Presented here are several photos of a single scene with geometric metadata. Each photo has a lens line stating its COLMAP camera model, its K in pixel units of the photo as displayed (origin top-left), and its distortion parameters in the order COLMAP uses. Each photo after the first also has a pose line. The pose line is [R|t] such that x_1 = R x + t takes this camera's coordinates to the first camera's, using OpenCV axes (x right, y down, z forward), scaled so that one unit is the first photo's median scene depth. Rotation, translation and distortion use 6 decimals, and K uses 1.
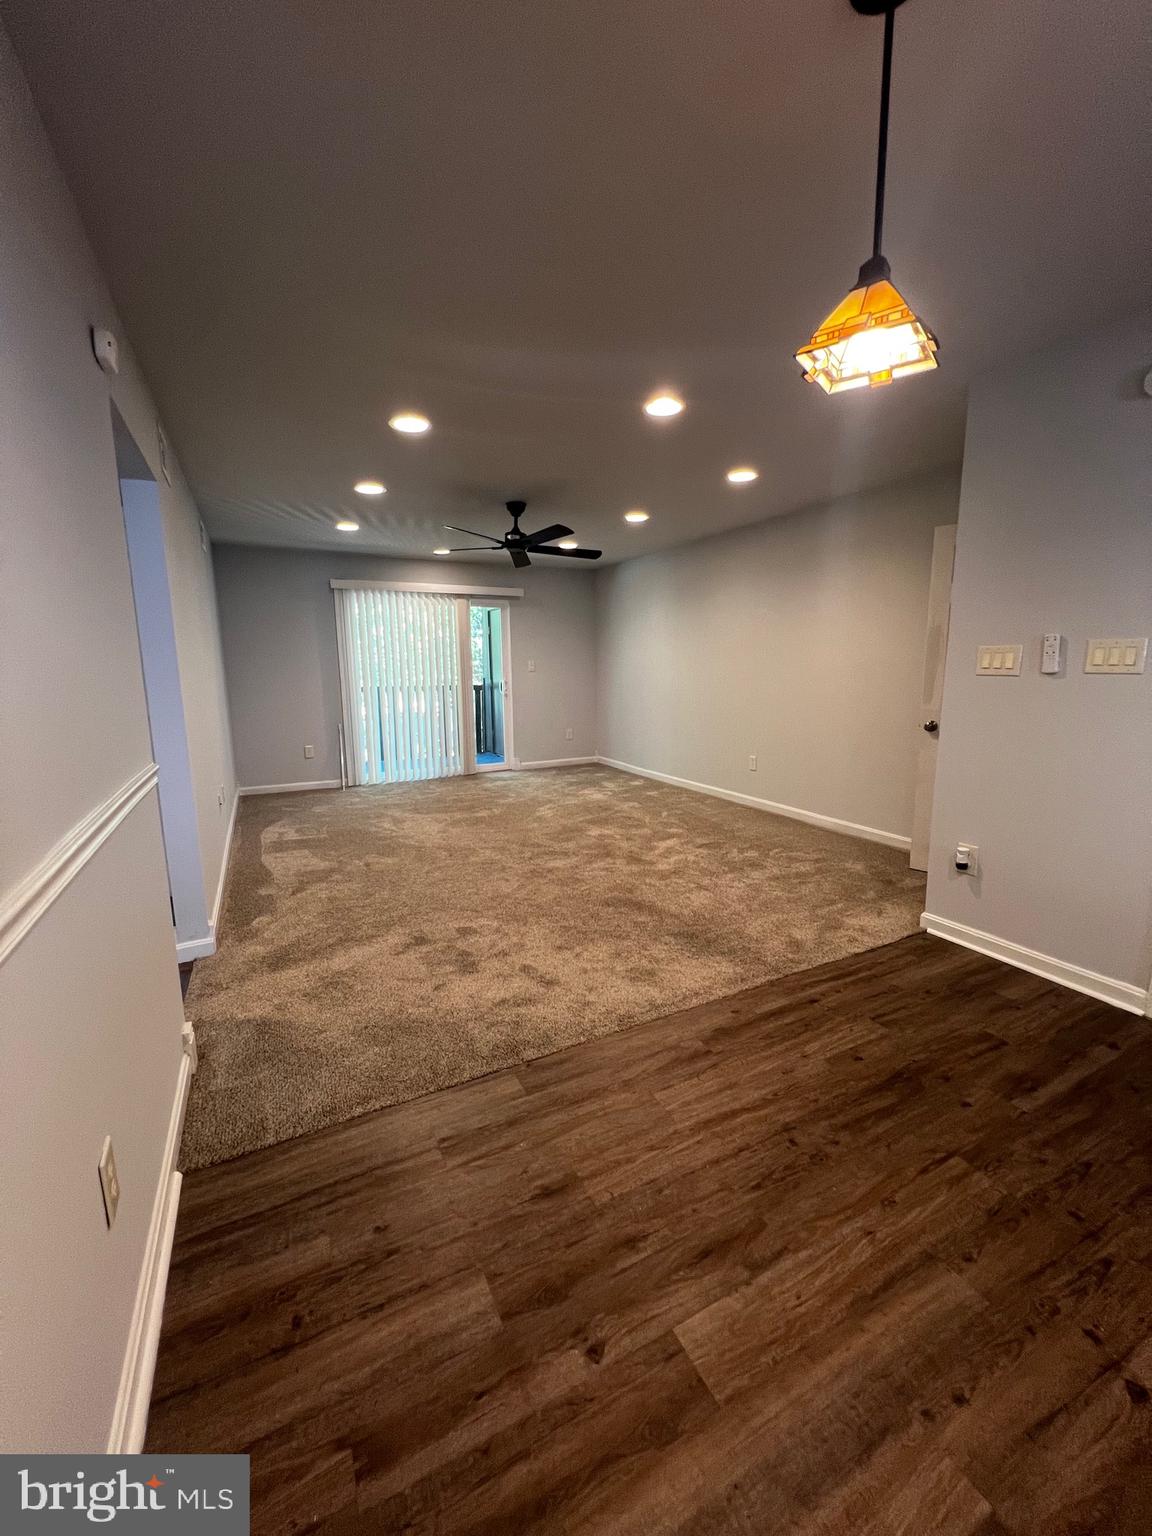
lens RADIAL K [[612.7, 0, 581.3], [0, 612.7, 758.8], [0, 0, 1]] dist [0.001829, 0.000788]
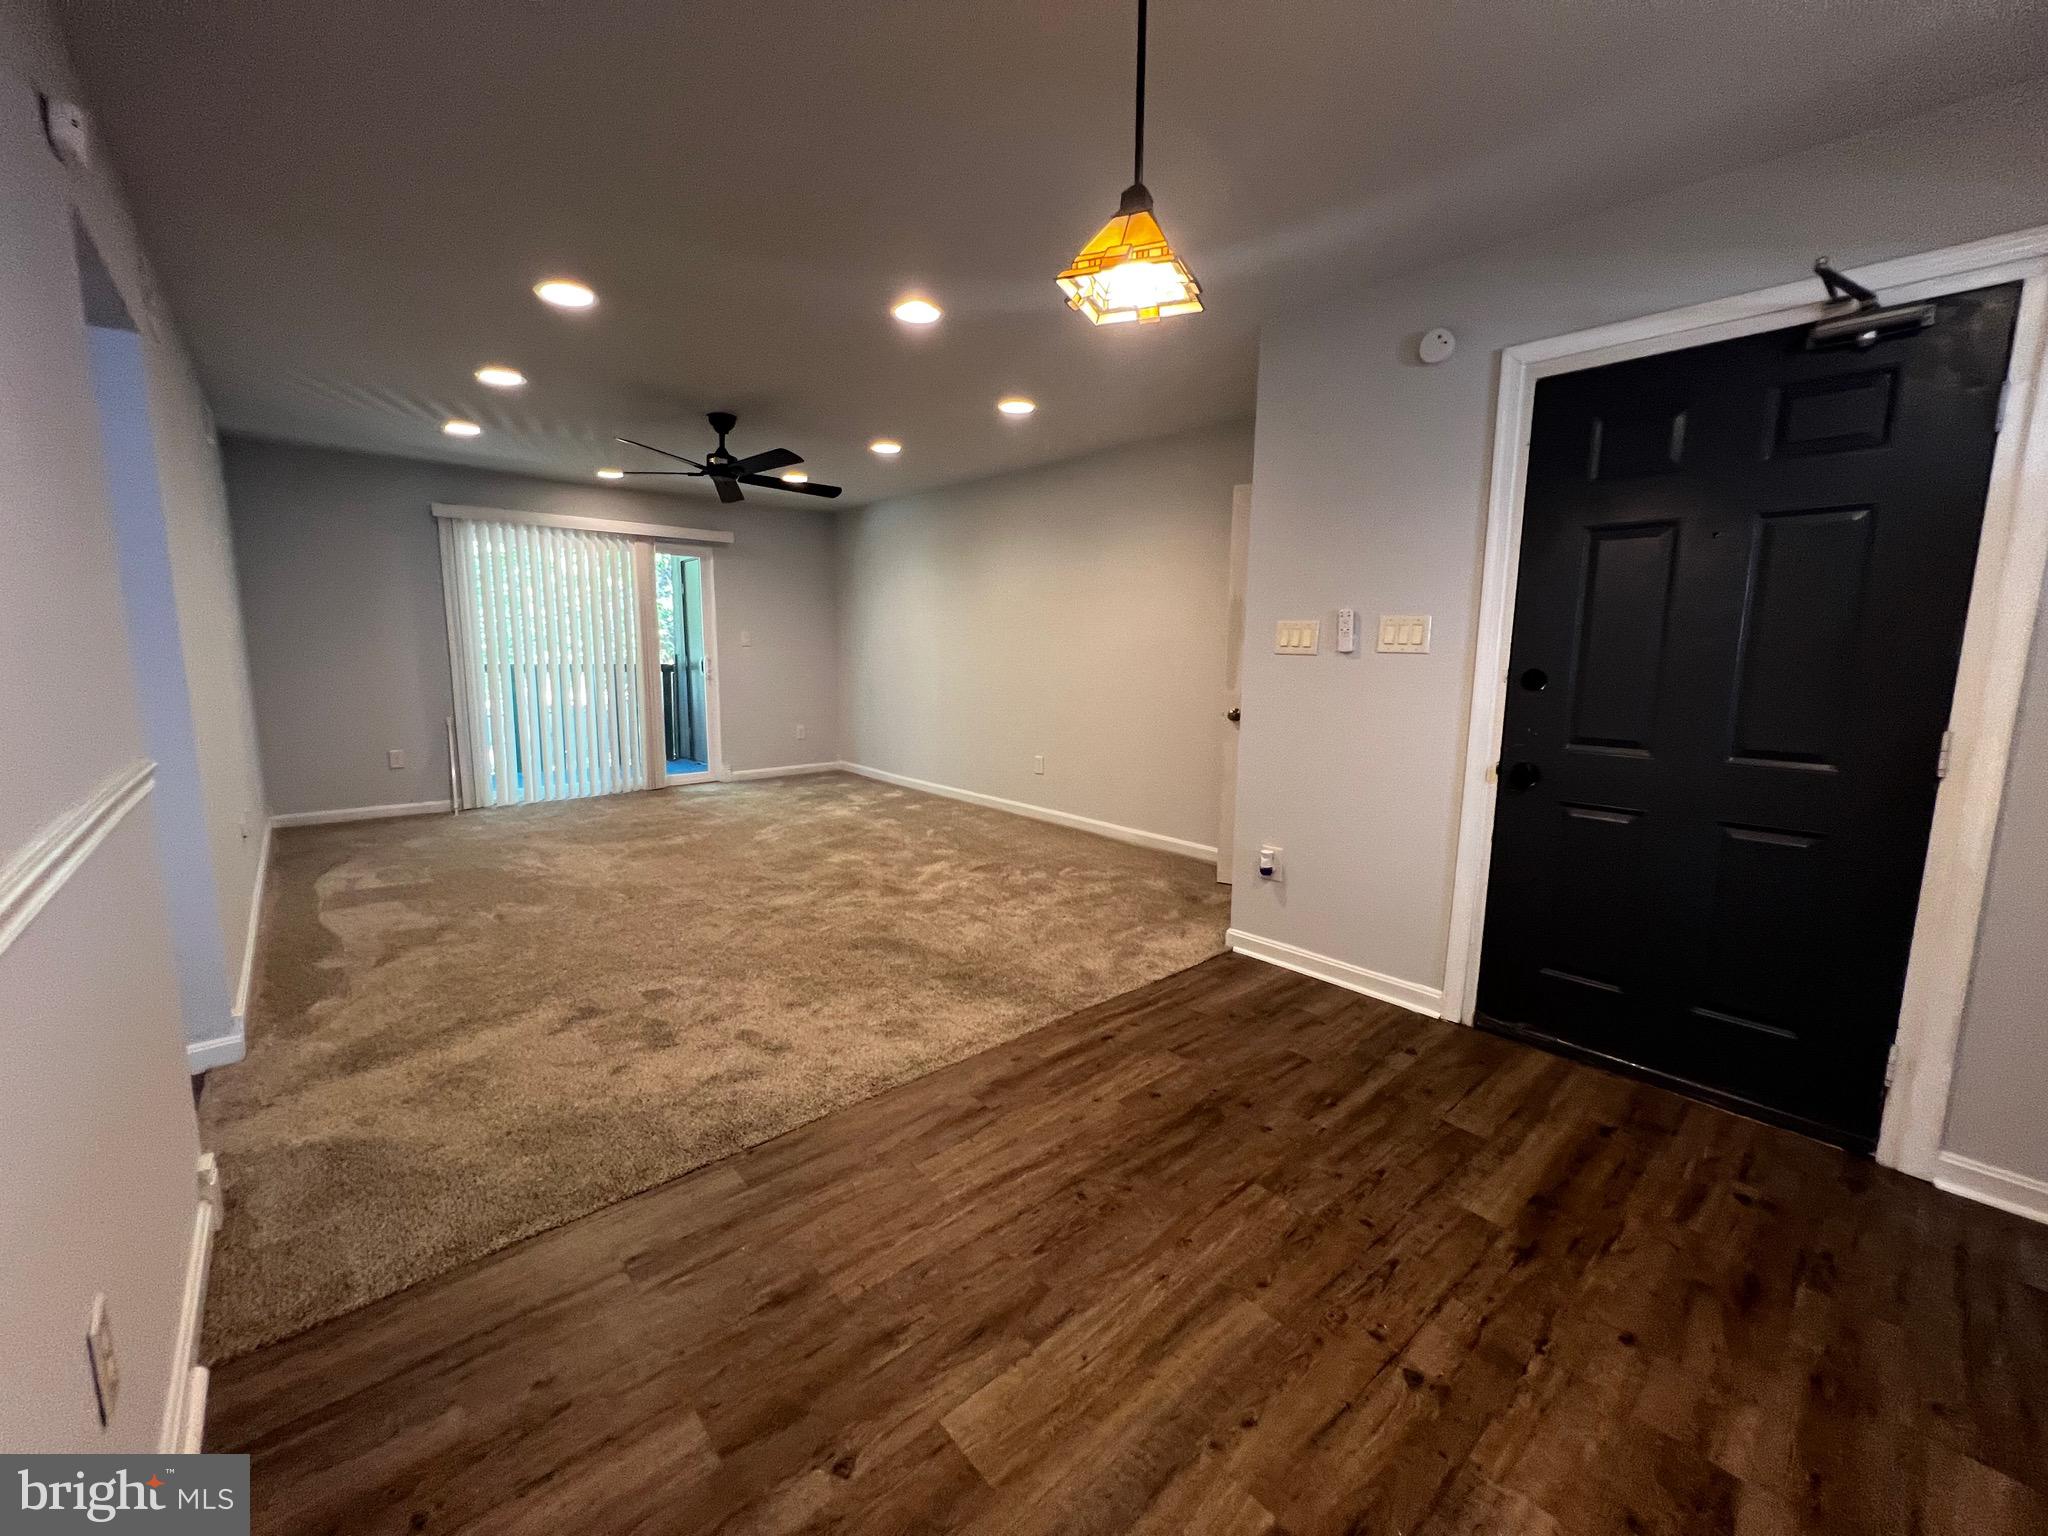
lens RADIAL K [[817.0, 0, 1021.5], [0, 817.0, 755.8], [0, 0, 1]] dist [0.001829, 0.000788]
pose [[0.970252, -0.013744, 0.241705, 0.001355], [0.018279, 0.999696, -0.016533, 0.034627], [-0.241405, 0.020459, 0.970209, -0.080148]]
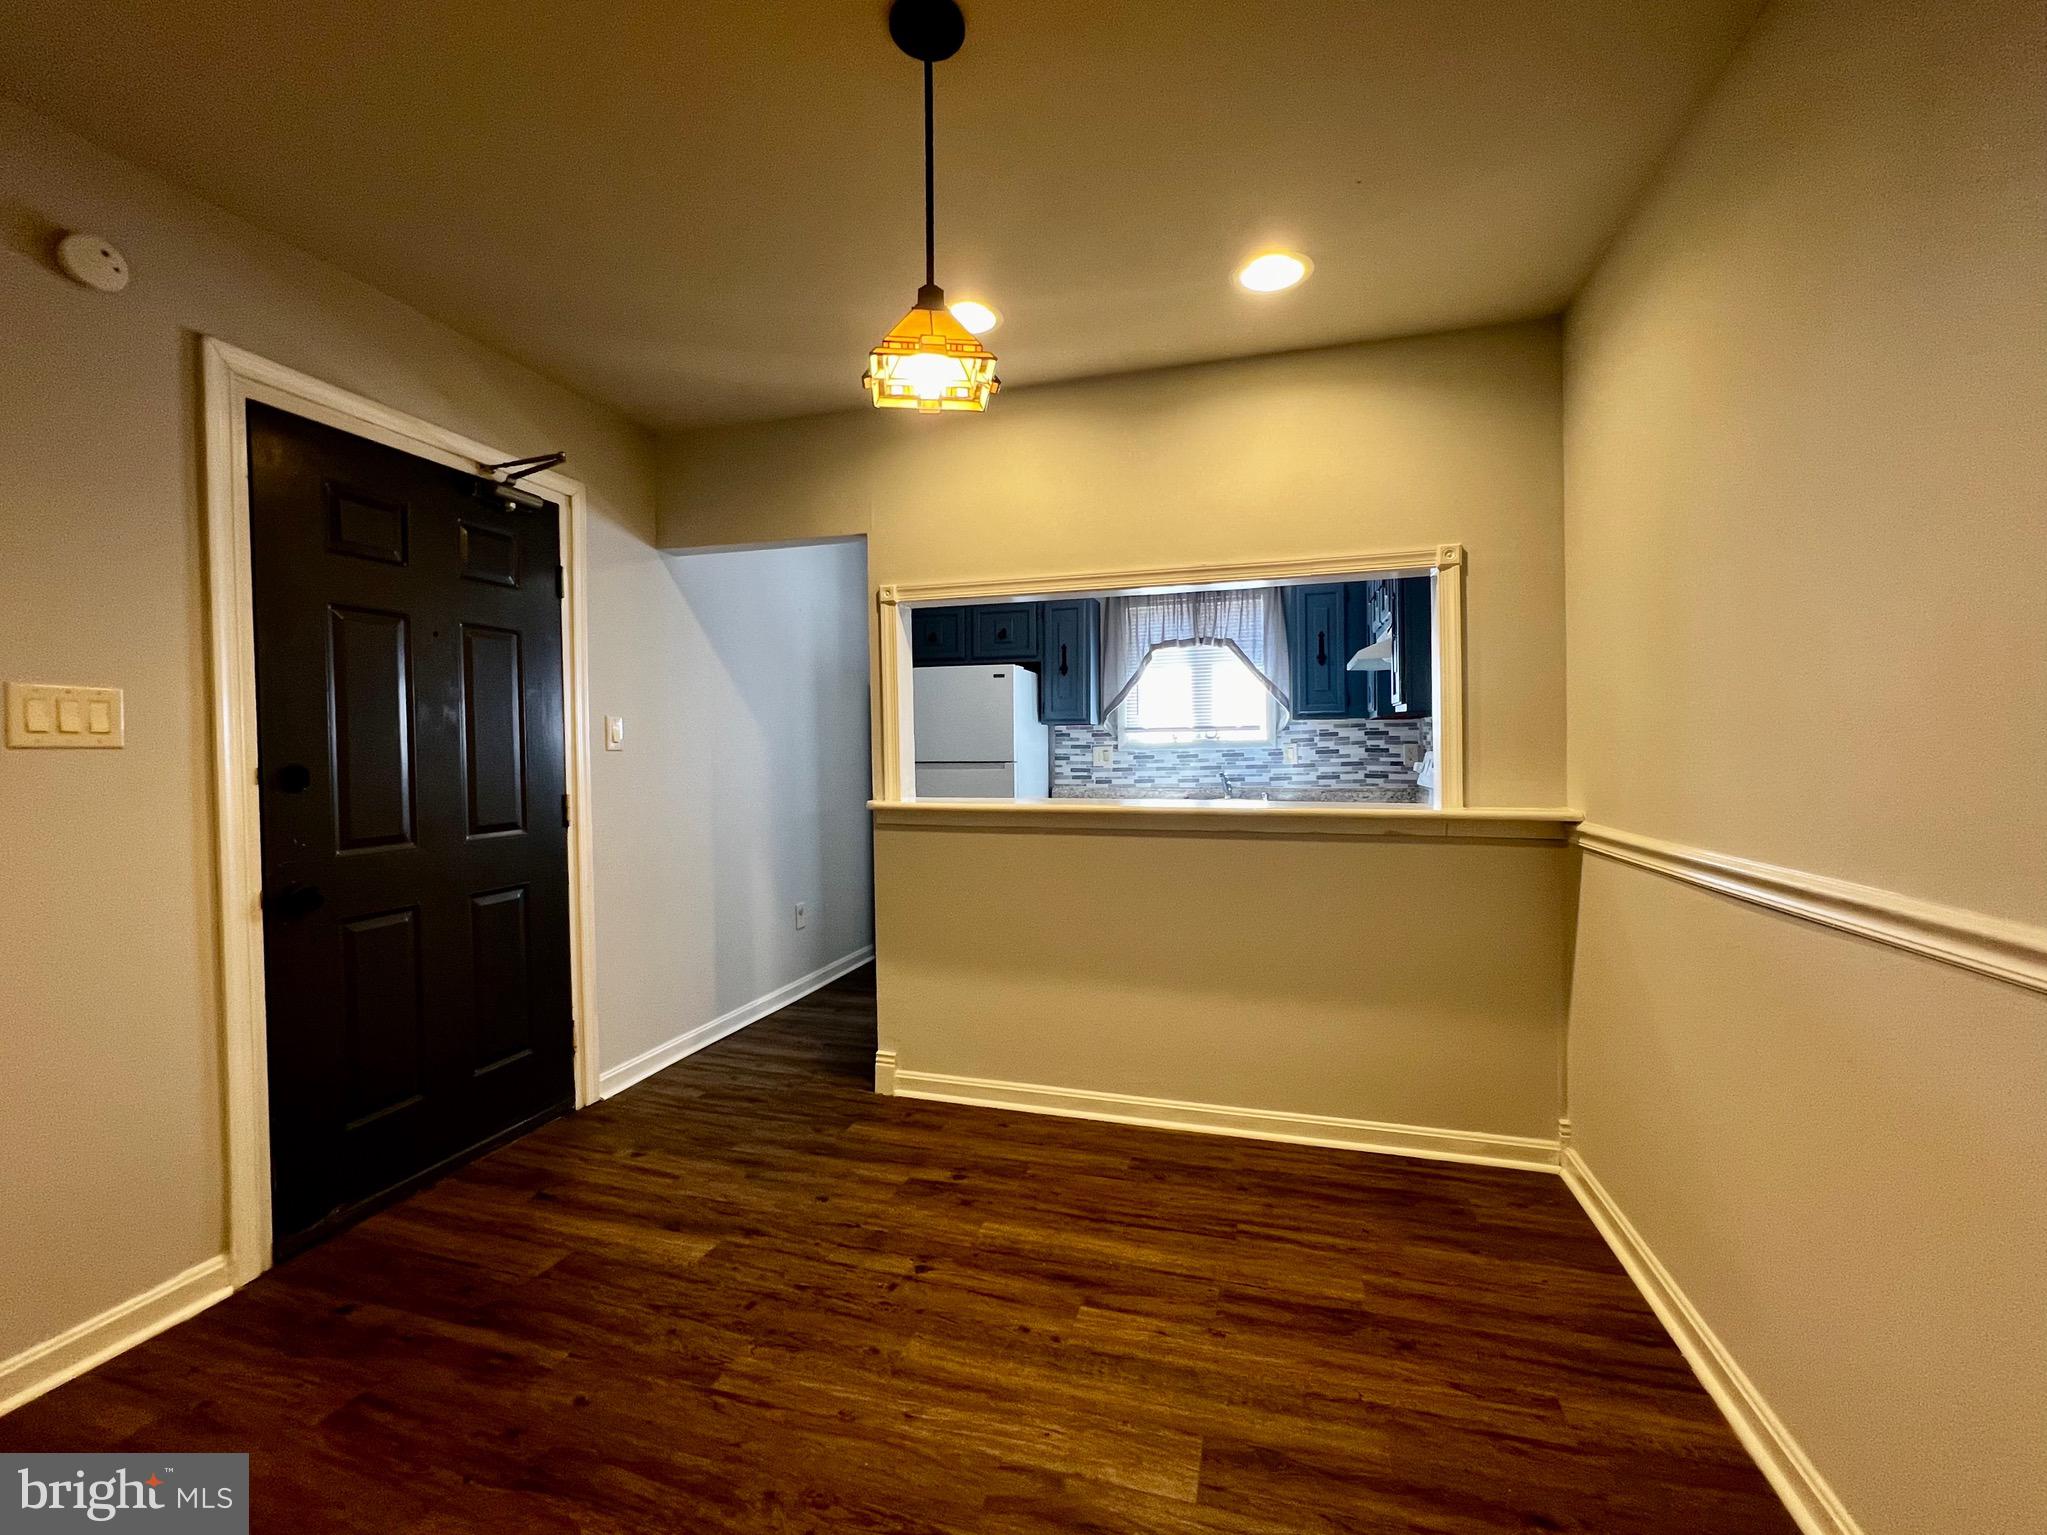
lens RADIAL K [[826.8, 0, 1037.7], [0, 826.8, 765.2], [0, 0, 1]] dist [-0.003707, 0.000958]
pose [[-0.717484, 0.003147, 0.696568, -0.321842], [0.124659, 0.984426, 0.123955, -0.139343], [-0.685329, 0.175769, -0.706703, 1.197334]]
